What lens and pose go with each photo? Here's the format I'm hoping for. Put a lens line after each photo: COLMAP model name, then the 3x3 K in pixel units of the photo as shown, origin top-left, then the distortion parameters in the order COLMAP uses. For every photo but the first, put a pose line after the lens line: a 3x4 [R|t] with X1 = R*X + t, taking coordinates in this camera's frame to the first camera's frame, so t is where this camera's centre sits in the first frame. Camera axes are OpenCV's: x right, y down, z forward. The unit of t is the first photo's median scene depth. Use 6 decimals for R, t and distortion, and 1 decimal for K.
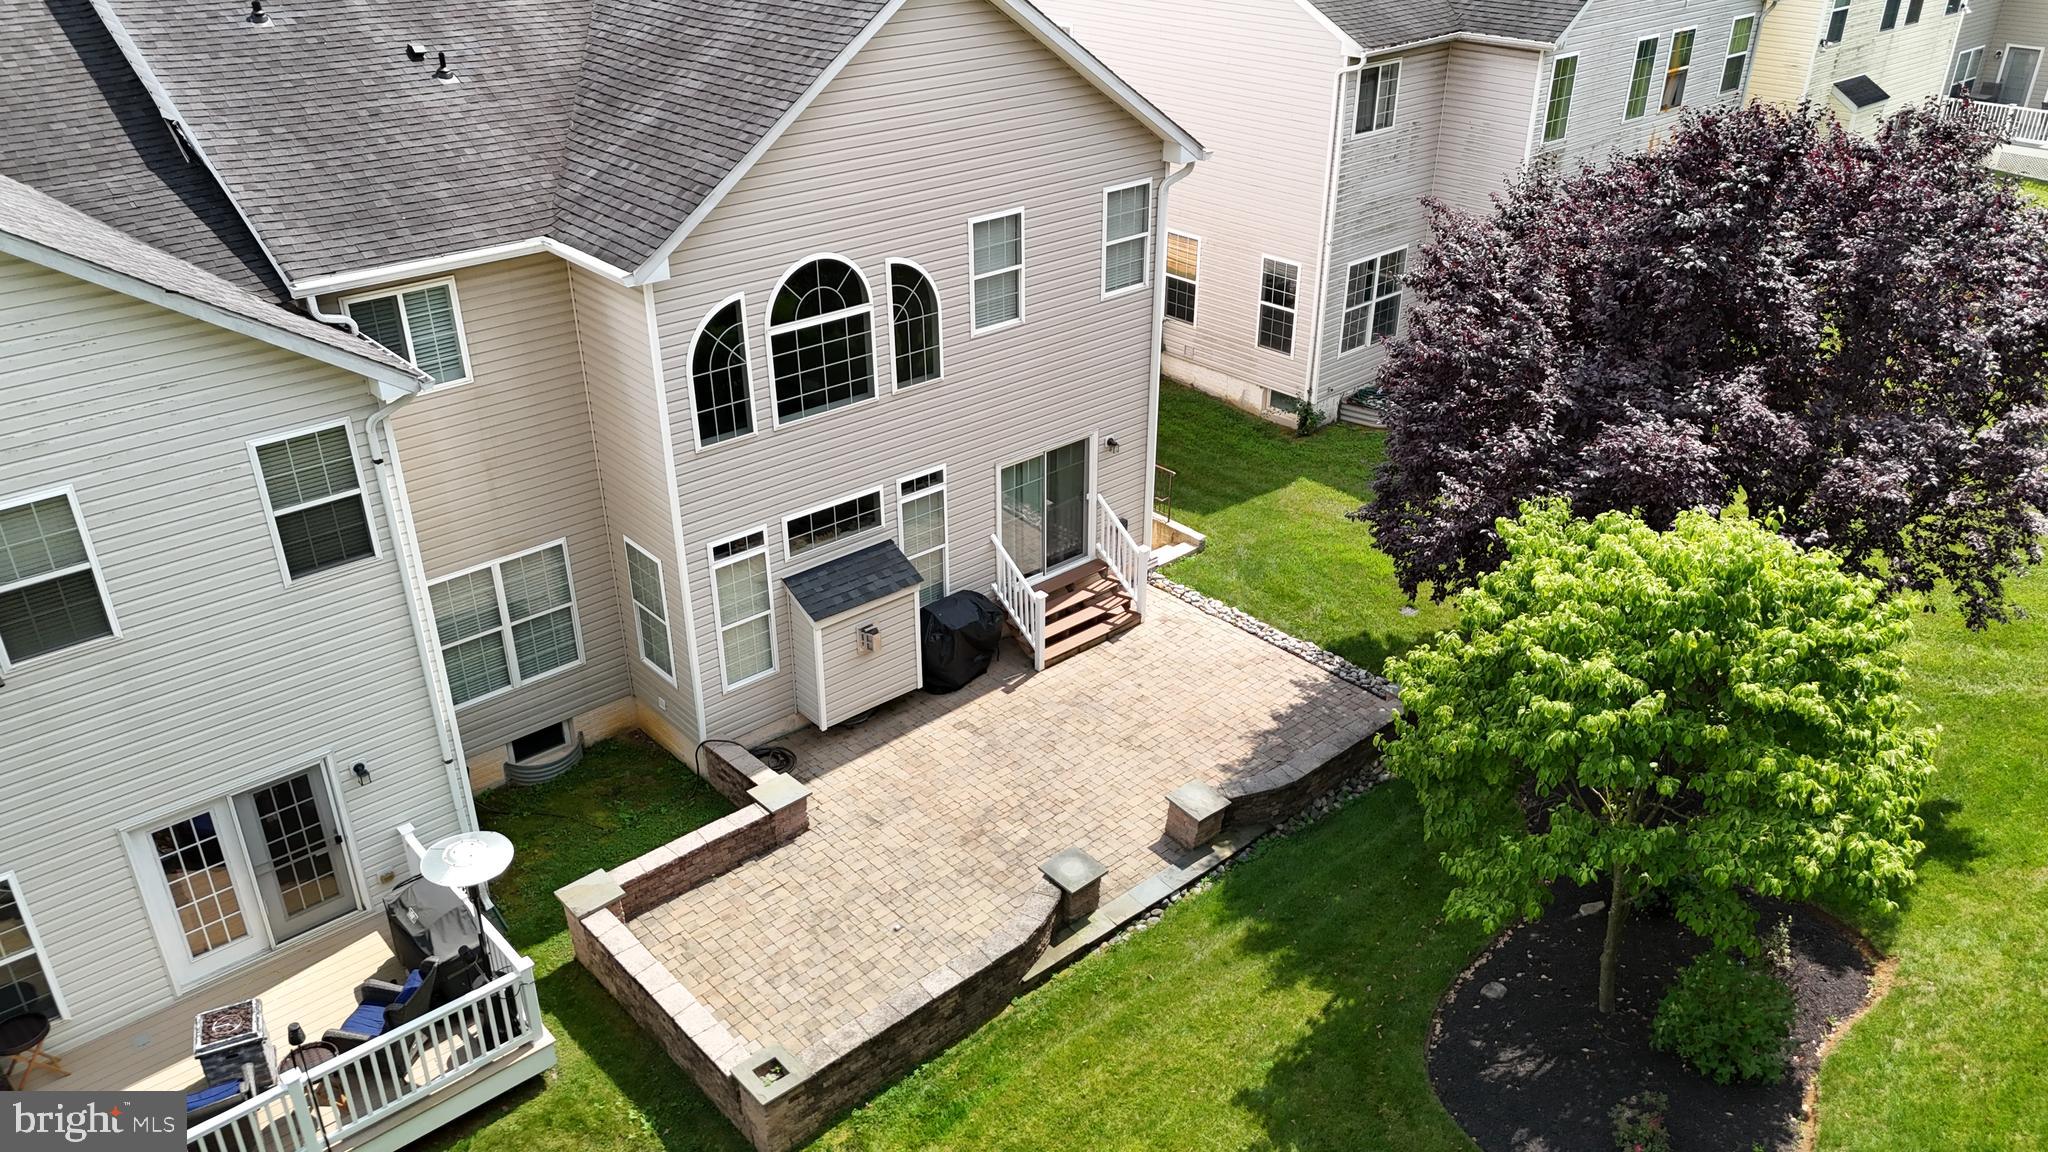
lens RADIAL K [[1496.3, 0, 1029.9], [0, 1496.3, 581.5], [0, 0, 1]] dist [0.057753, -0.056275]
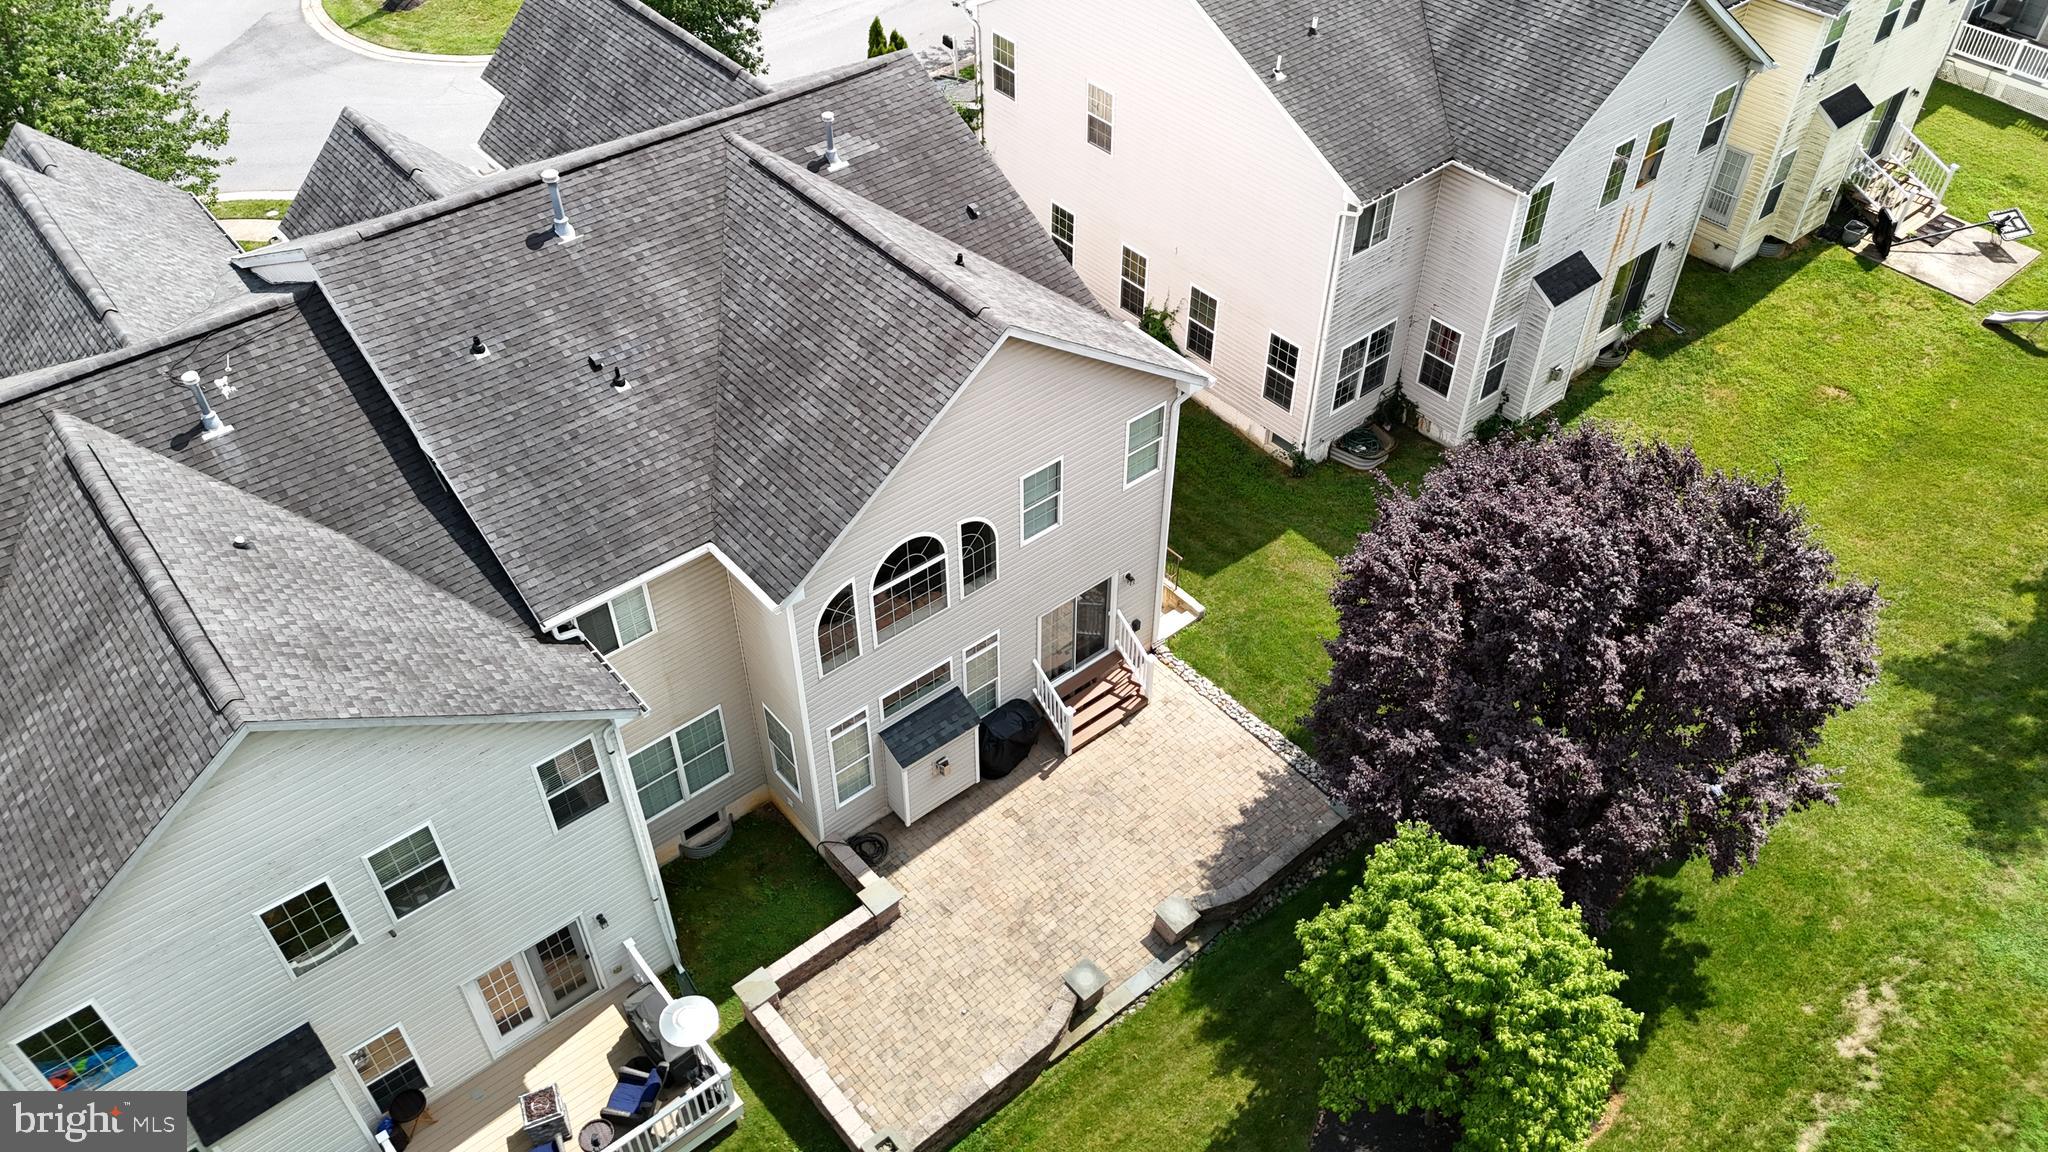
lens RADIAL K [[1496.3, 0, 1029.9], [0, 1496.3, 581.5], [0, 0, 1]] dist [0.057753, -0.056275]
pose [[0.999487, 0.024605, -0.020515, -0.004403], [-0.018539, 0.966503, 0.255985, -0.507613], [0.026127, -0.255474, 0.966463, -0.282116]]
